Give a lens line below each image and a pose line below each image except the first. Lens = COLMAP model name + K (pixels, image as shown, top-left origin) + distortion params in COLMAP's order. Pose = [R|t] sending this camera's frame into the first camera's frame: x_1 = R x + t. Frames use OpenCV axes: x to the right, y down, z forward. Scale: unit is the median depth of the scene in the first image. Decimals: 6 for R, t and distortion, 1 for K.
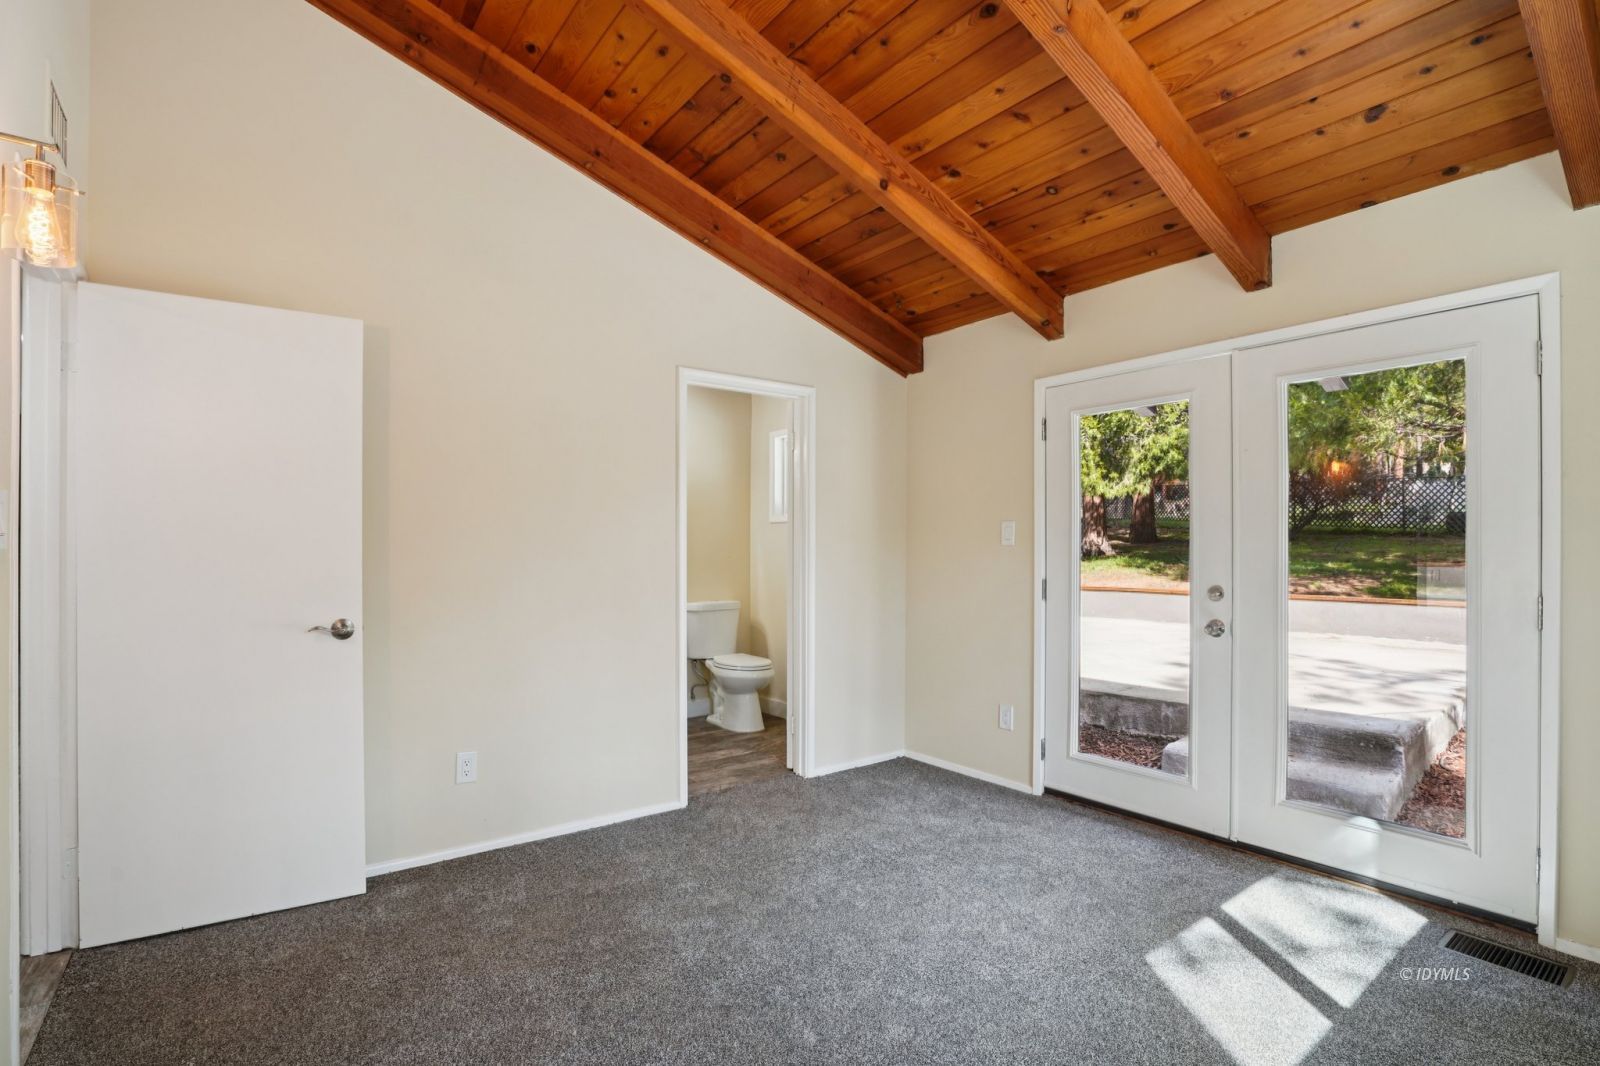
lens RADIAL K [[772.9, 0, 808.4], [0, 772.9, 547.2], [0, 0, 1]] dist [-0.001009, 0.000714]
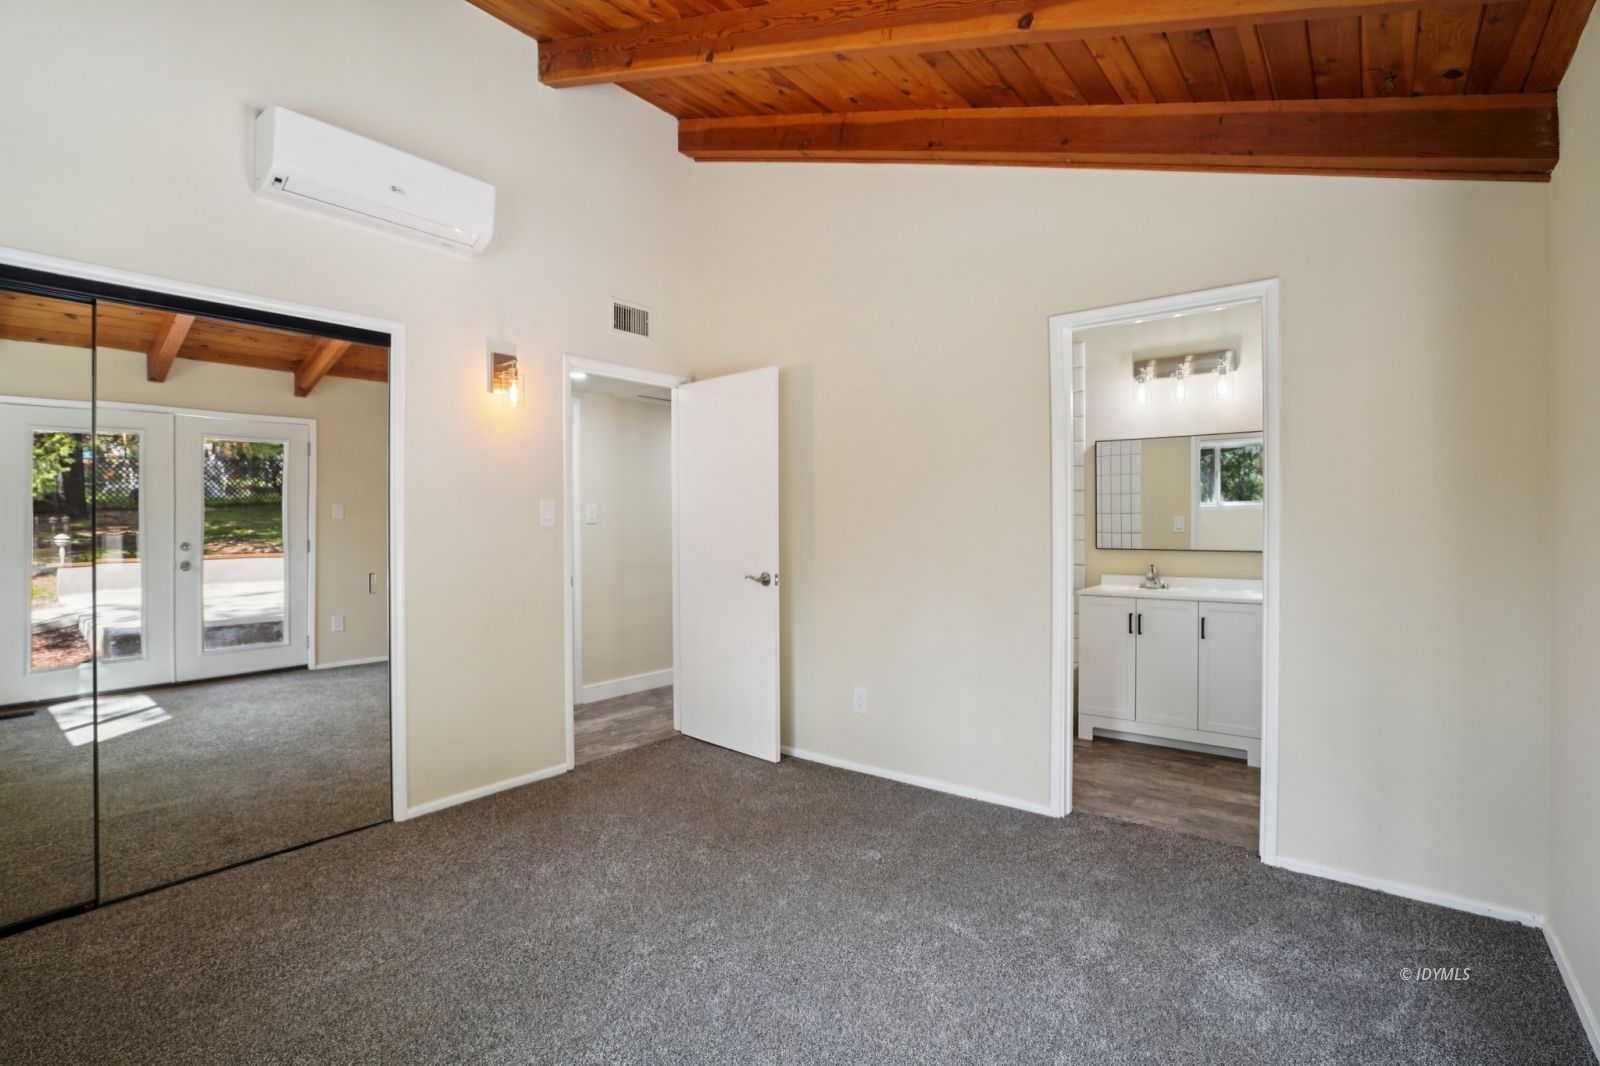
lens RADIAL K [[763.9, 0, 801.2], [0, 763.9, 524.1], [0, 0, 1]] dist [-0.000520, 0.002151]
pose [[0.257853, -0.000503, -0.966184, 0.594505], [0.008958, 0.999958, 0.001870, -0.001048], [0.966143, -0.009138, 0.257846, 0.491365]]
